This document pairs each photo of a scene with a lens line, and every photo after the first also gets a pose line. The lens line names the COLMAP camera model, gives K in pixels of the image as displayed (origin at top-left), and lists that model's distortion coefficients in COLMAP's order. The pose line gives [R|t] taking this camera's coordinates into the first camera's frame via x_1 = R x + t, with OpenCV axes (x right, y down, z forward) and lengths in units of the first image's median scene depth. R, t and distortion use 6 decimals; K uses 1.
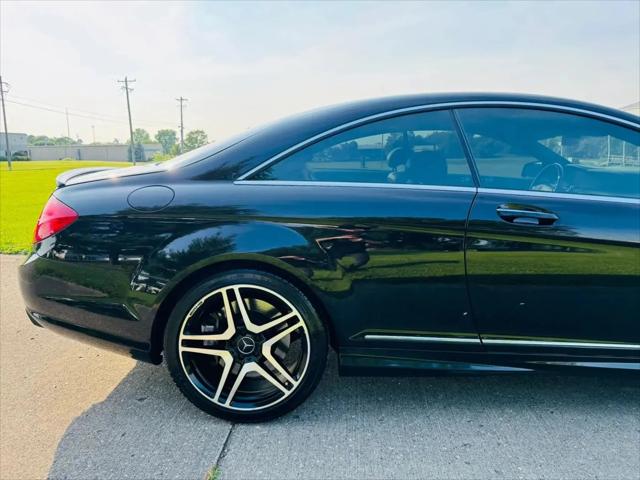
lens RADIAL K [[436.7, 0, 314.2], [0, 436.7, 241.5], [0, 0, 1]] dist [0.002467, -0.021342]
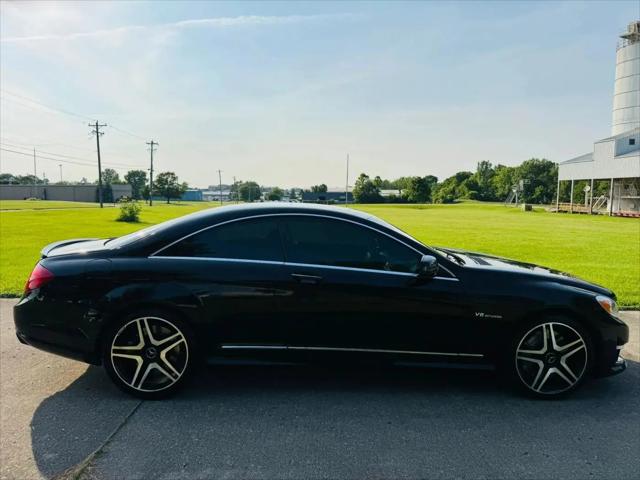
lens RADIAL K [[436.7, 0, 314.8], [0, 436.7, 242.0], [0, 0, 1]] dist [0.002467, -0.021342]
pose [[0.997695, 0.008512, 0.067317, 0.332023], [-0.002221, 0.995665, -0.092983, -0.033471], [-0.067816, 0.092619, 0.993389, -0.713765]]
